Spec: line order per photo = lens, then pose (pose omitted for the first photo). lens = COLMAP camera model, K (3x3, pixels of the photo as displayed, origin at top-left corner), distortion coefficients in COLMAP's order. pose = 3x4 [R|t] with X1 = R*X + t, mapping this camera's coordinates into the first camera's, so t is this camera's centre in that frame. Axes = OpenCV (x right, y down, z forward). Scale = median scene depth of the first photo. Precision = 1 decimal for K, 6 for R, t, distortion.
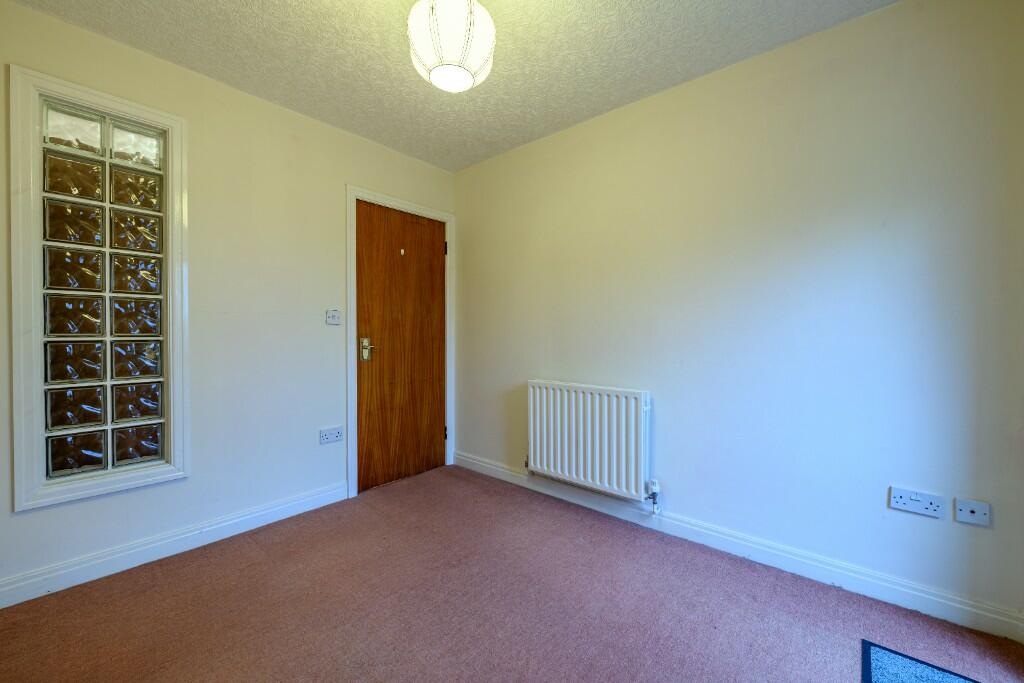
lens RADIAL K [[402.8, 0, 516.8], [0, 402.8, 337.9], [0, 0, 1]] dist [-0.006352, -0.000572]
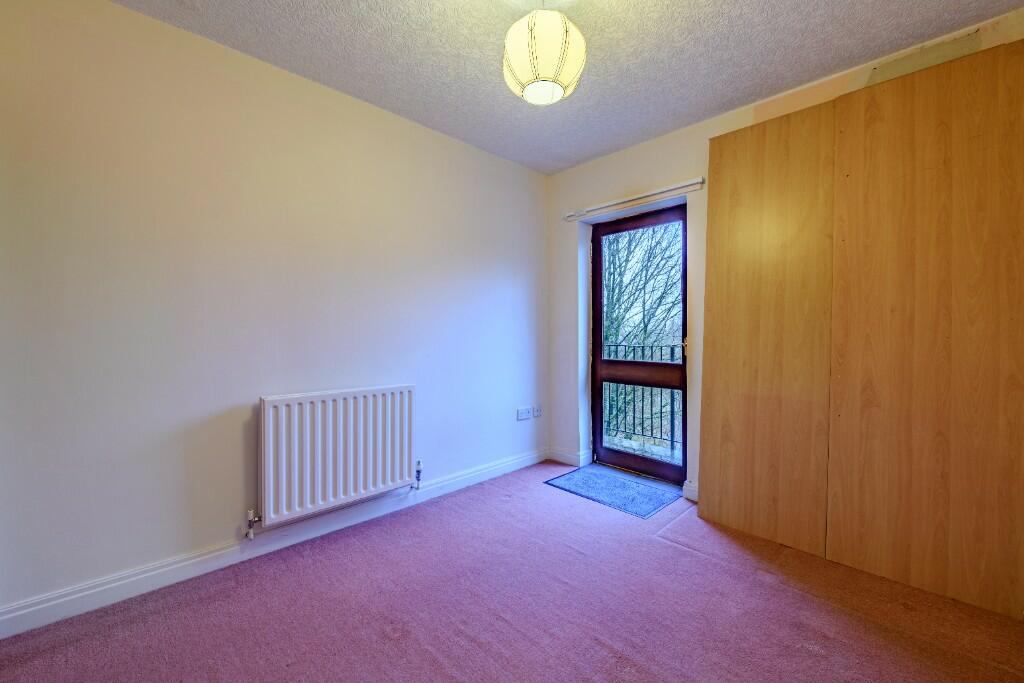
lens RADIAL K [[402.8, 0, 514.7], [0, 402.8, 336.4], [0, 0, 1]] dist [-0.006352, -0.000572]
pose [[0.085235, -0.014345, 0.996258, -0.708281], [0.006664, 0.999882, 0.013827, -0.012017], [-0.996339, 0.005460, 0.085321, 0.575697]]
